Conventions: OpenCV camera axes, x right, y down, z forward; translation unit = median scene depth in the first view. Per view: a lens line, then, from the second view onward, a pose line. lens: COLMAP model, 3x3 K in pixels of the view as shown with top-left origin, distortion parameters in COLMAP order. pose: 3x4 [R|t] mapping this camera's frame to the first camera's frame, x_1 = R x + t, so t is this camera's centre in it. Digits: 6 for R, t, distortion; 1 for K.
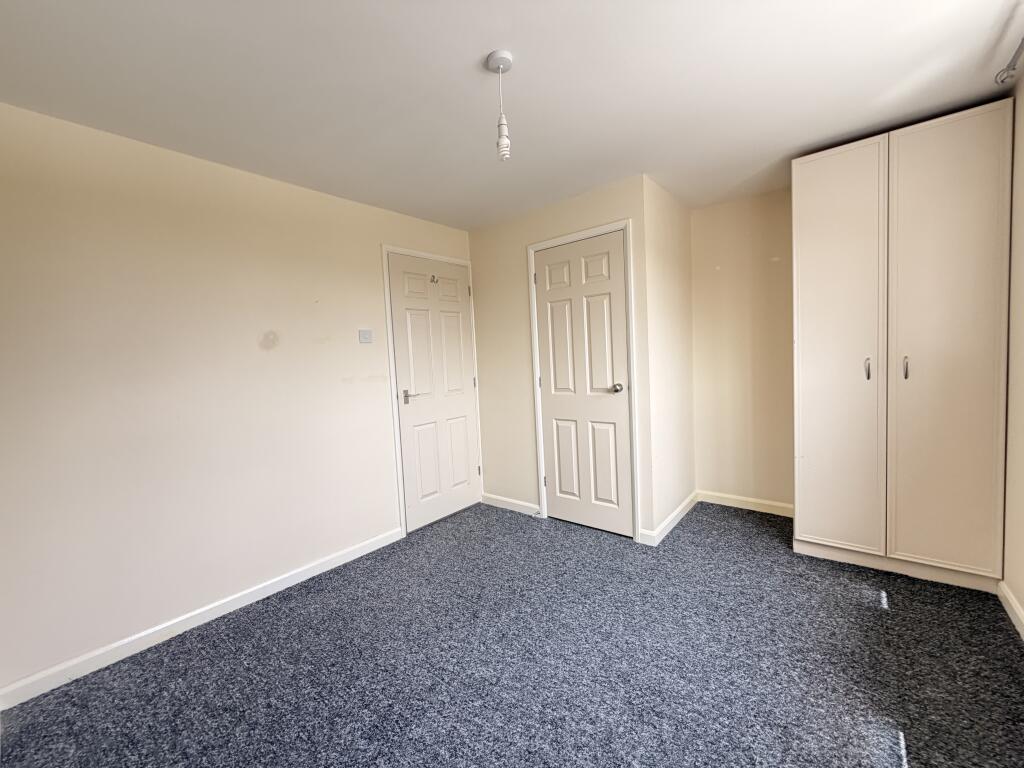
lens RADIAL K [[409.4, 0, 510.5], [0, 409.4, 381.1], [0, 0, 1]] dist [-0.000803, 0.000396]
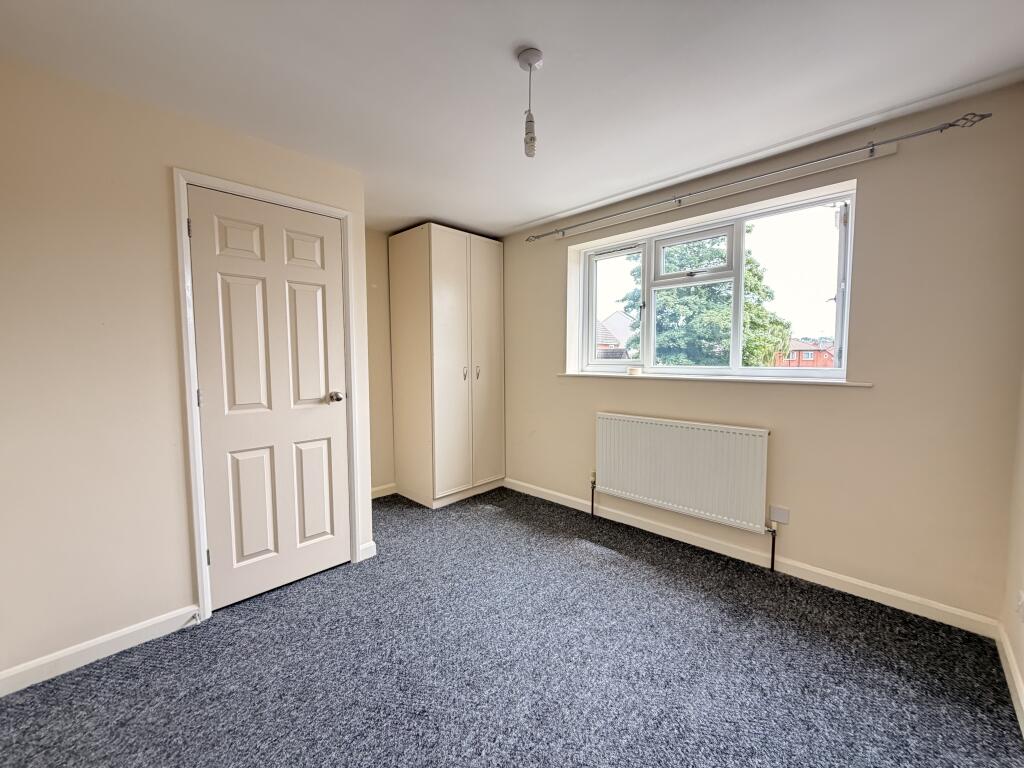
lens RADIAL K [[409.4, 0, 510.9], [0, 409.4, 378.3], [0, 0, 1]] dist [-0.000803, 0.000396]
pose [[0.084283, -0.005812, 0.996425, -0.572516], [0.057083, 0.998369, 0.000995, -0.001203], [-0.994805, 0.056795, 0.084477, 0.549570]]
